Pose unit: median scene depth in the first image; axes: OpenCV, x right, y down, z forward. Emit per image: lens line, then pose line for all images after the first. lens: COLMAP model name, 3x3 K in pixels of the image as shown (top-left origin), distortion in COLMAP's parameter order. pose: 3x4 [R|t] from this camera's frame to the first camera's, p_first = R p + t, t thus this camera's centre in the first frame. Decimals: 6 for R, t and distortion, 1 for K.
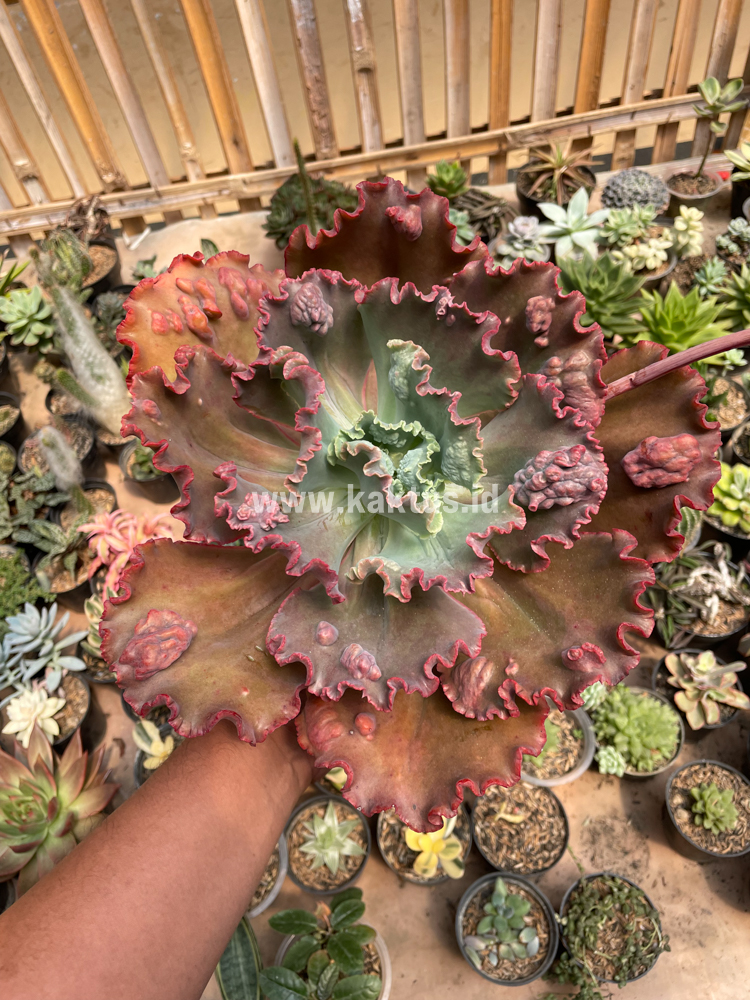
lens RADIAL K [[770.1, 0, 378.4], [0, 770.1, 499.8], [0, 0, 1]] dist [0.130450, -0.283182]
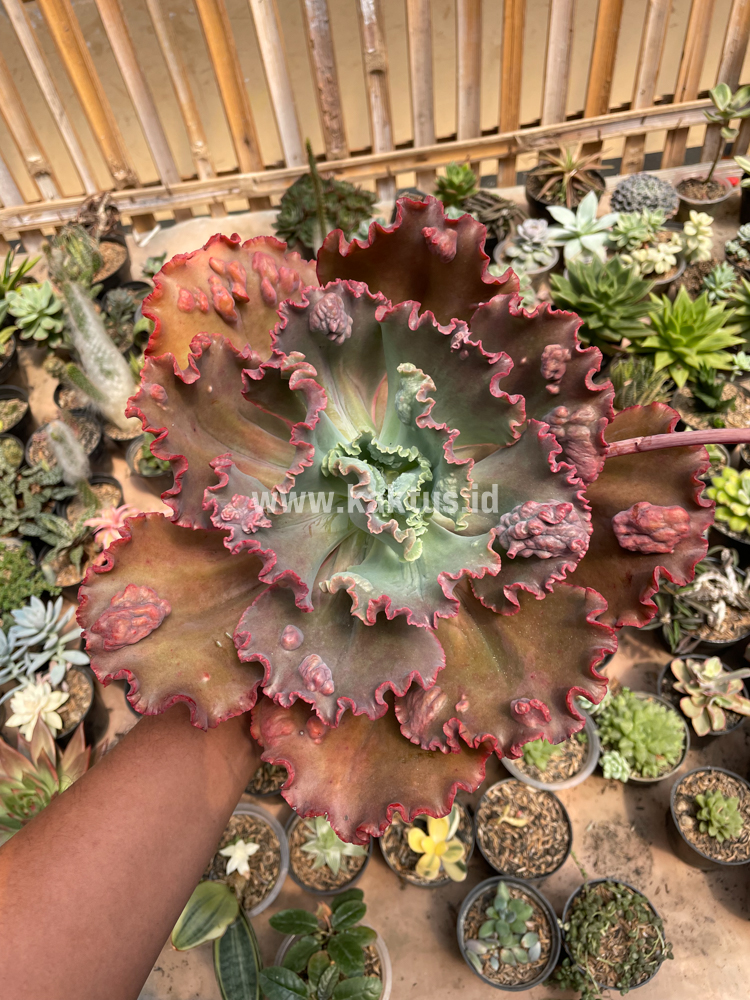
lens RADIAL K [[766.1, 0, 372.5], [0, 766.1, 492.7], [0, 0, 1]] dist [0.089235, -0.000952]
pose [[0.984408, 0.170945, -0.041460, 0.048666], [-0.168216, 0.983784, 0.062232, -0.099097], [0.051426, -0.054288, 0.997200, -0.003565]]
